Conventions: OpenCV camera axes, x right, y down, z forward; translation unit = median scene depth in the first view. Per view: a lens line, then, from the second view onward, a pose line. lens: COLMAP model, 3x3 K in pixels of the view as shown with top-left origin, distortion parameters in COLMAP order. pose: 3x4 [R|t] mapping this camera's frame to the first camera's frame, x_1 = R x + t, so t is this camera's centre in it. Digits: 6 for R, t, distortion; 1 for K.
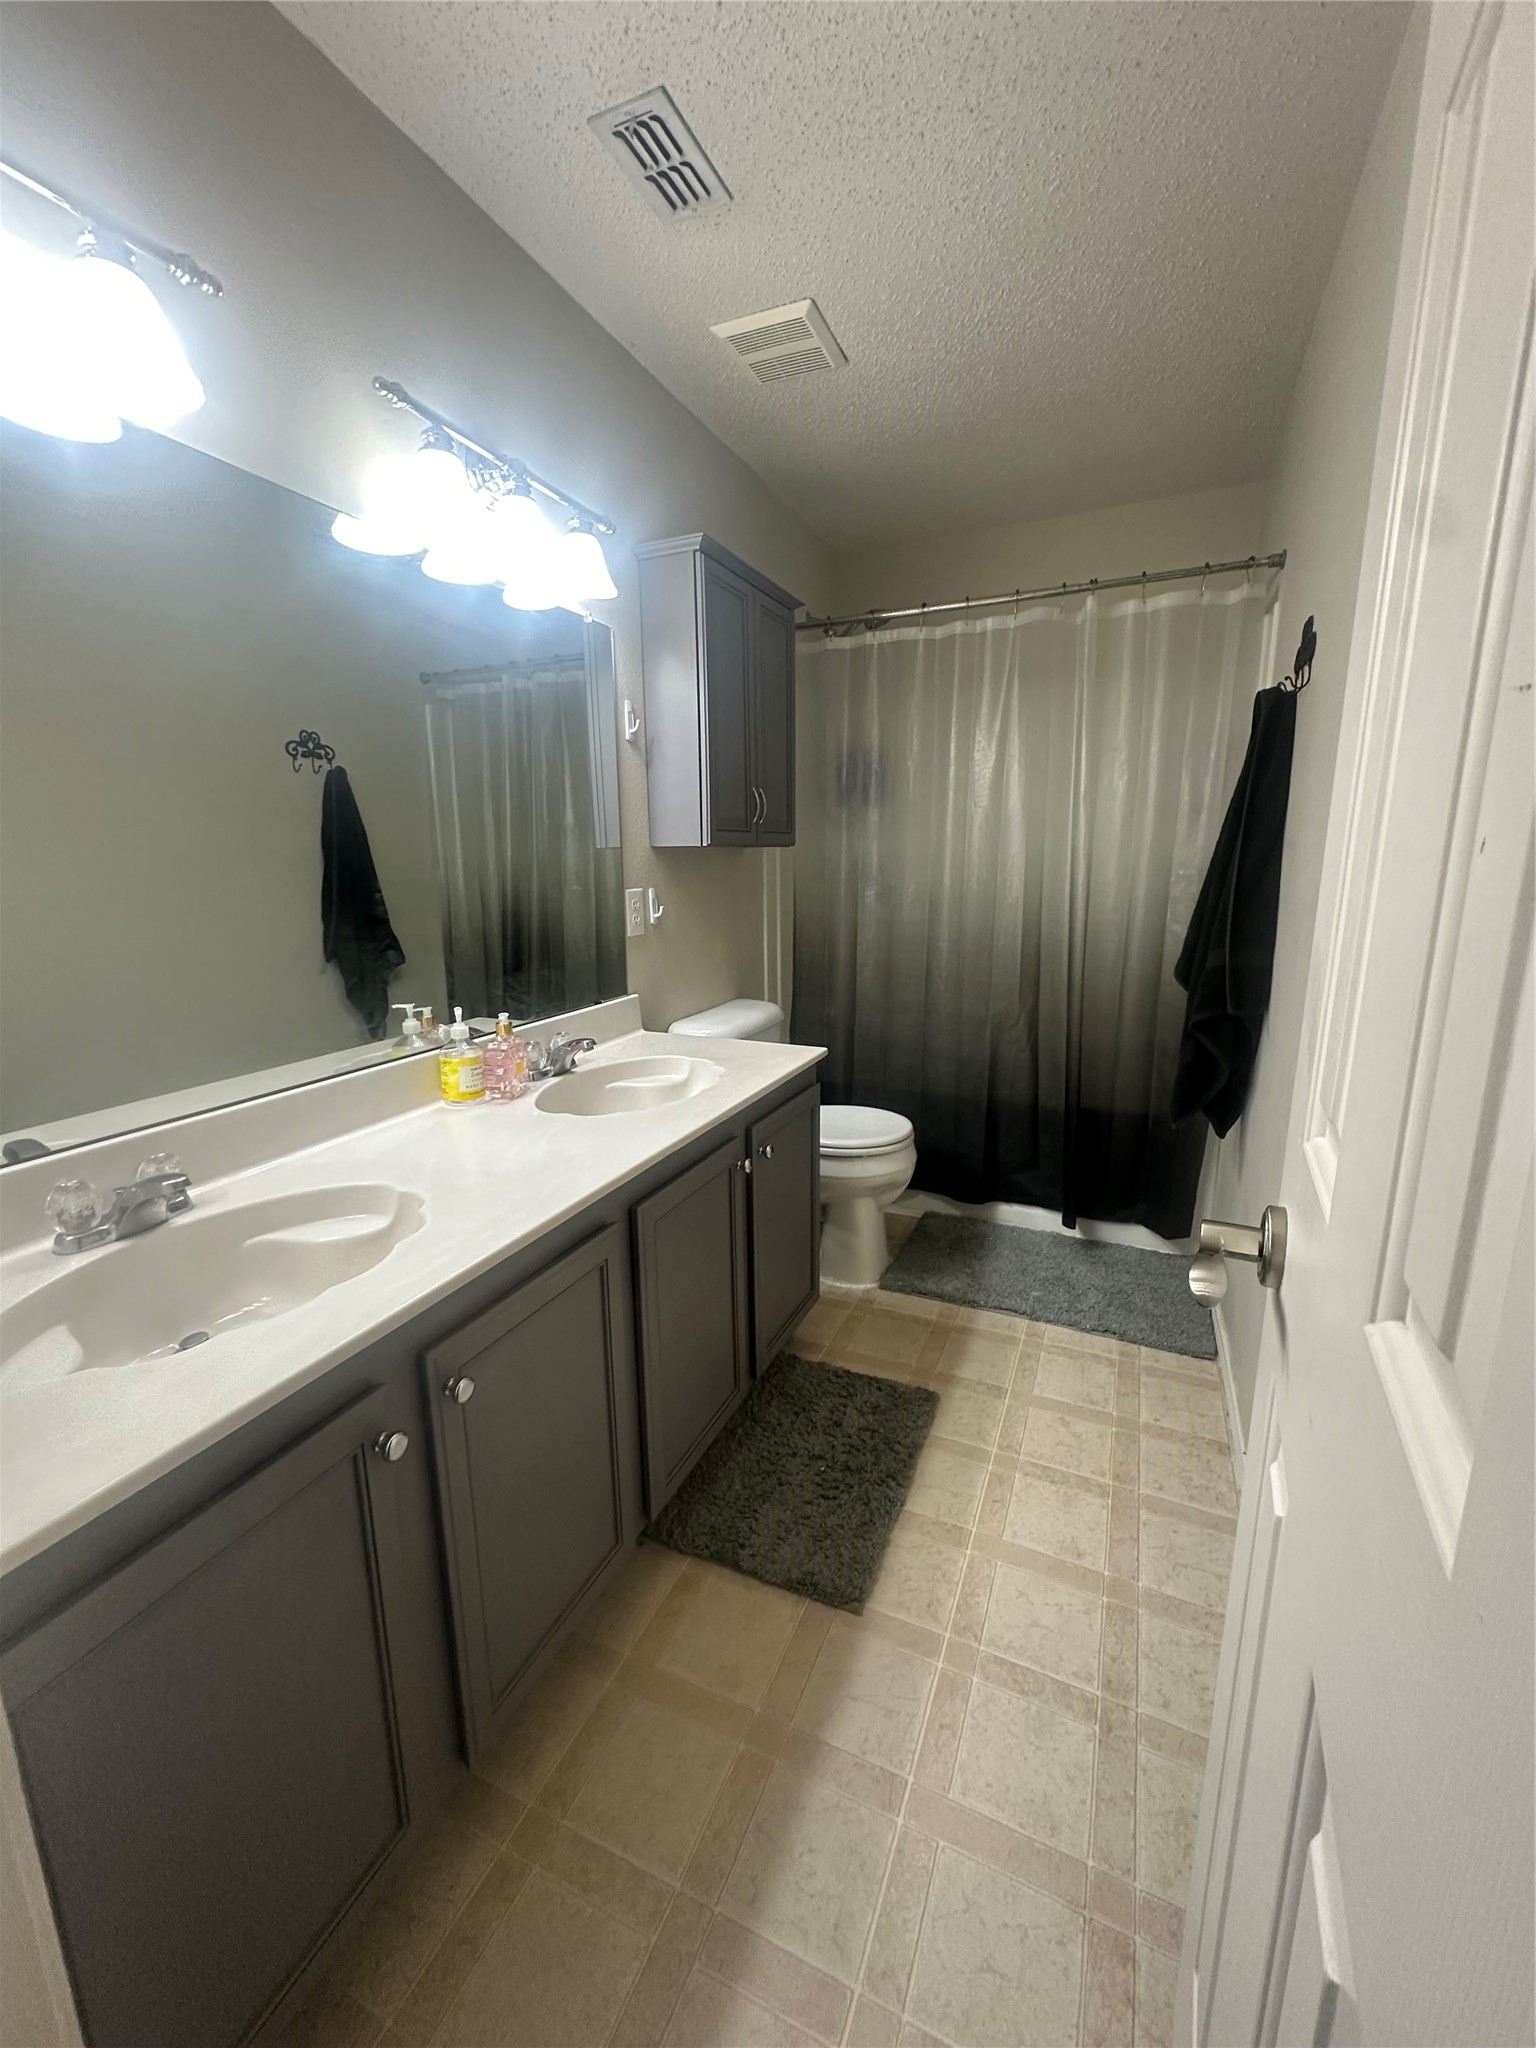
lens RADIAL K [[825.8, 0, 768.0], [0, 825.8, 1024.0], [0, 0, 1]] dist [0.015895, -0.000064]
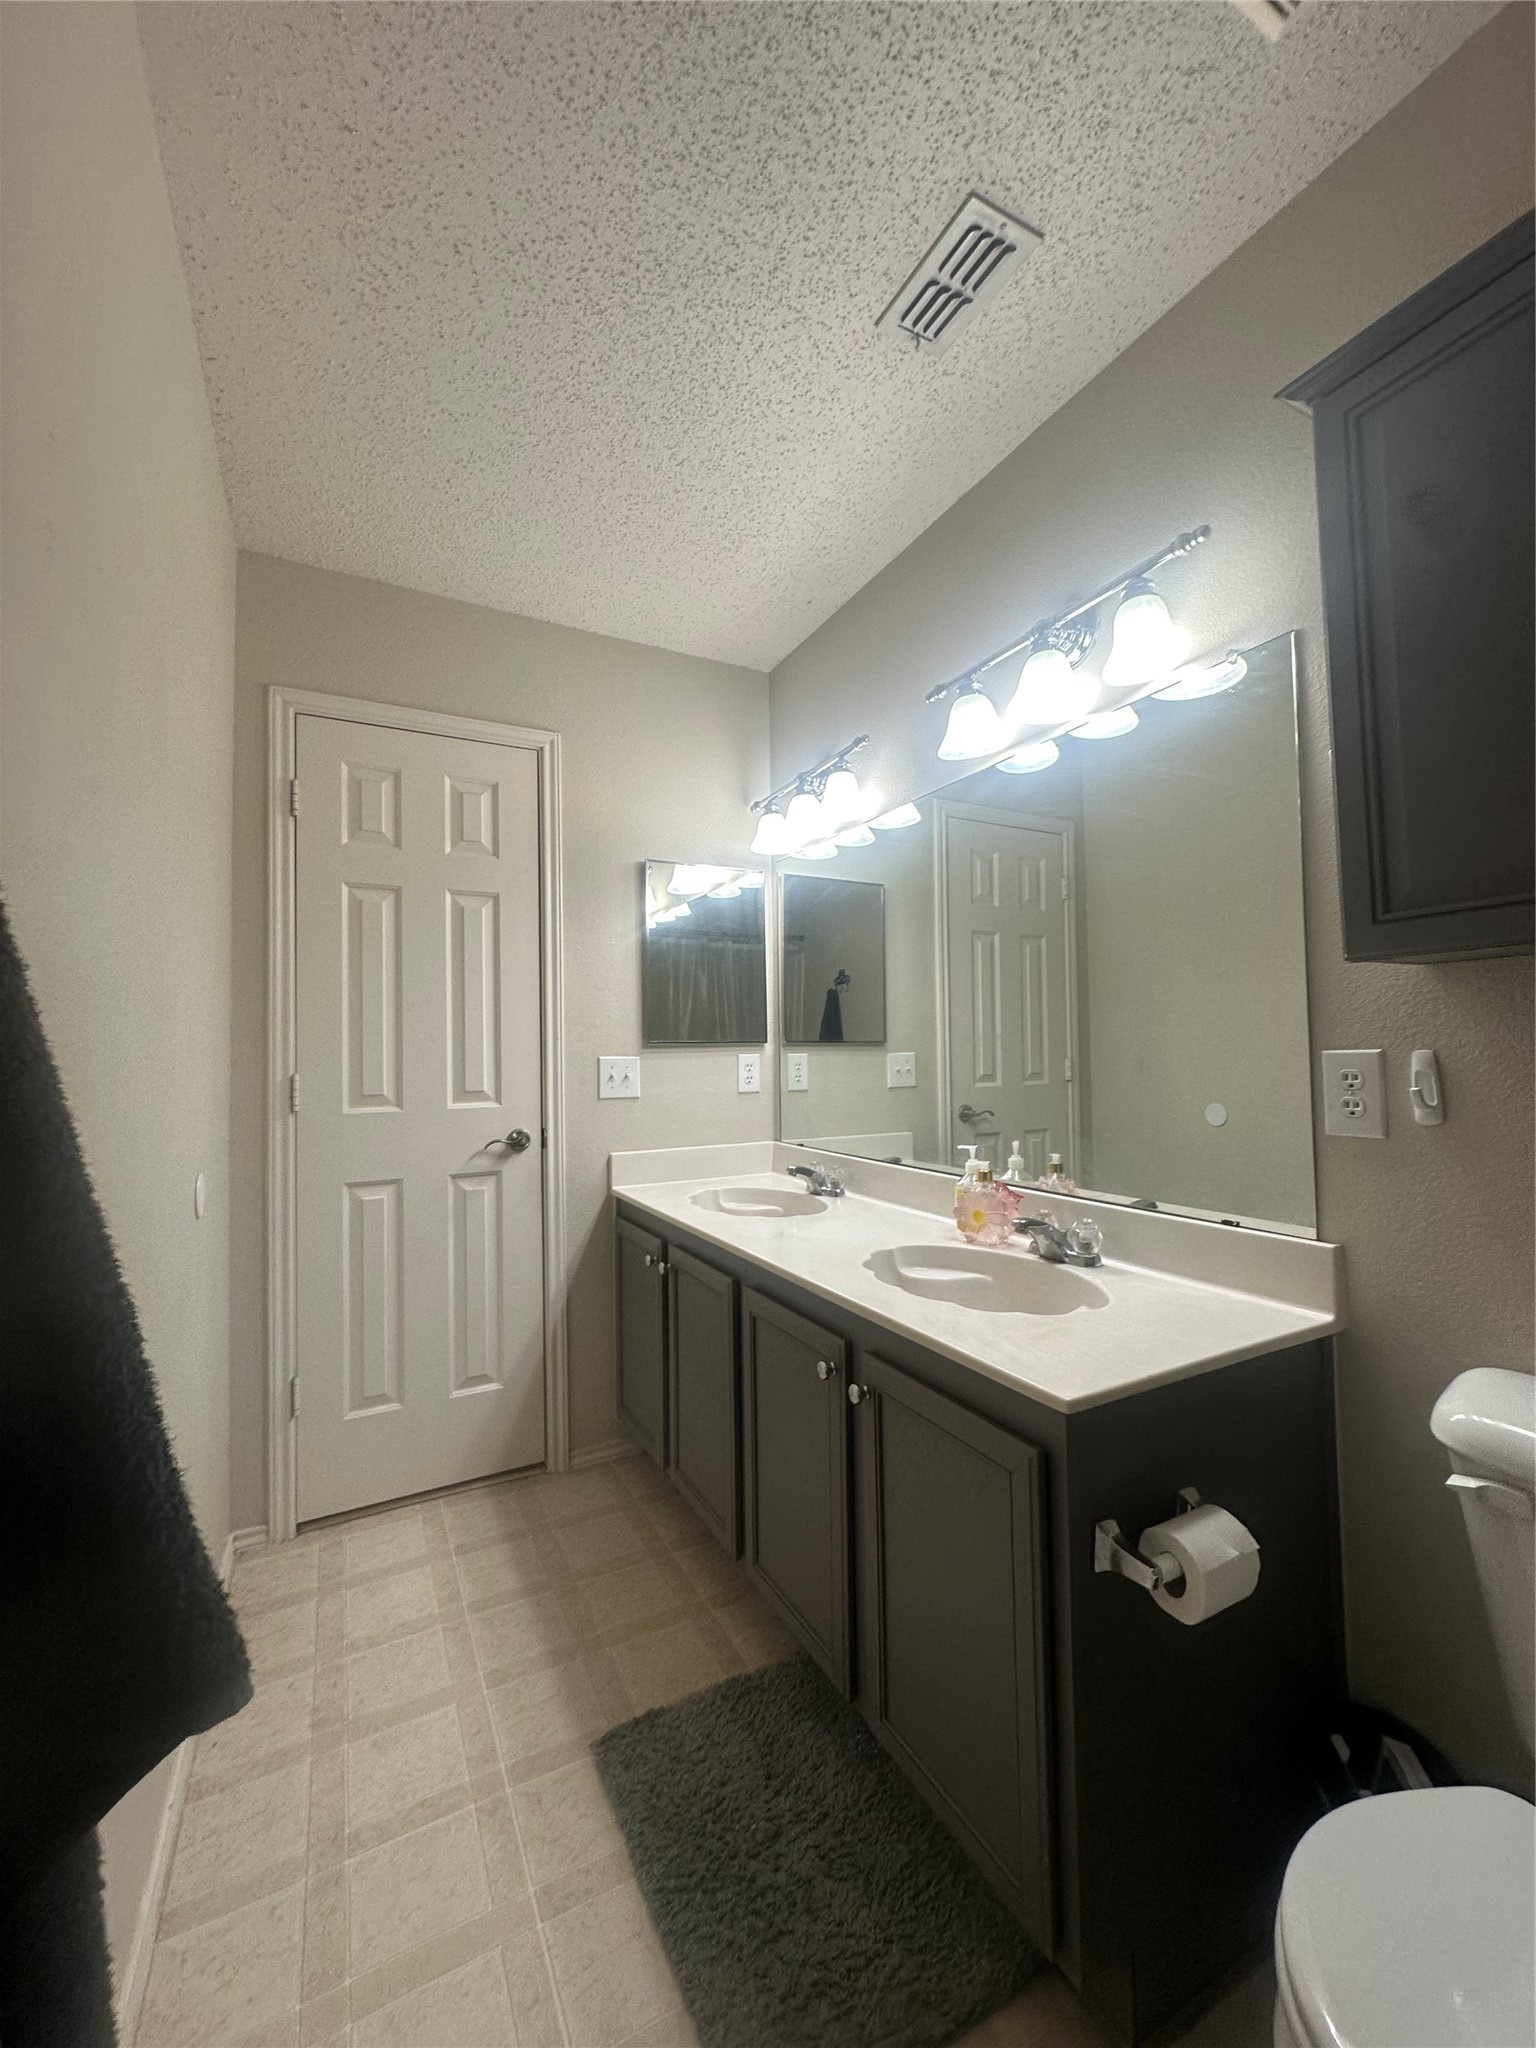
lens RADIAL K [[817.6, 0, 798.8], [0, 817.6, 1032.5], [0, 0, 1]] dist [-0.033625, 0.000000]
pose [[-0.601643, -0.004103, -0.798754, 0.743879], [-0.131979, 0.986753, 0.094342, -0.279923], [0.787786, 0.162179, -0.594215, 1.651221]]
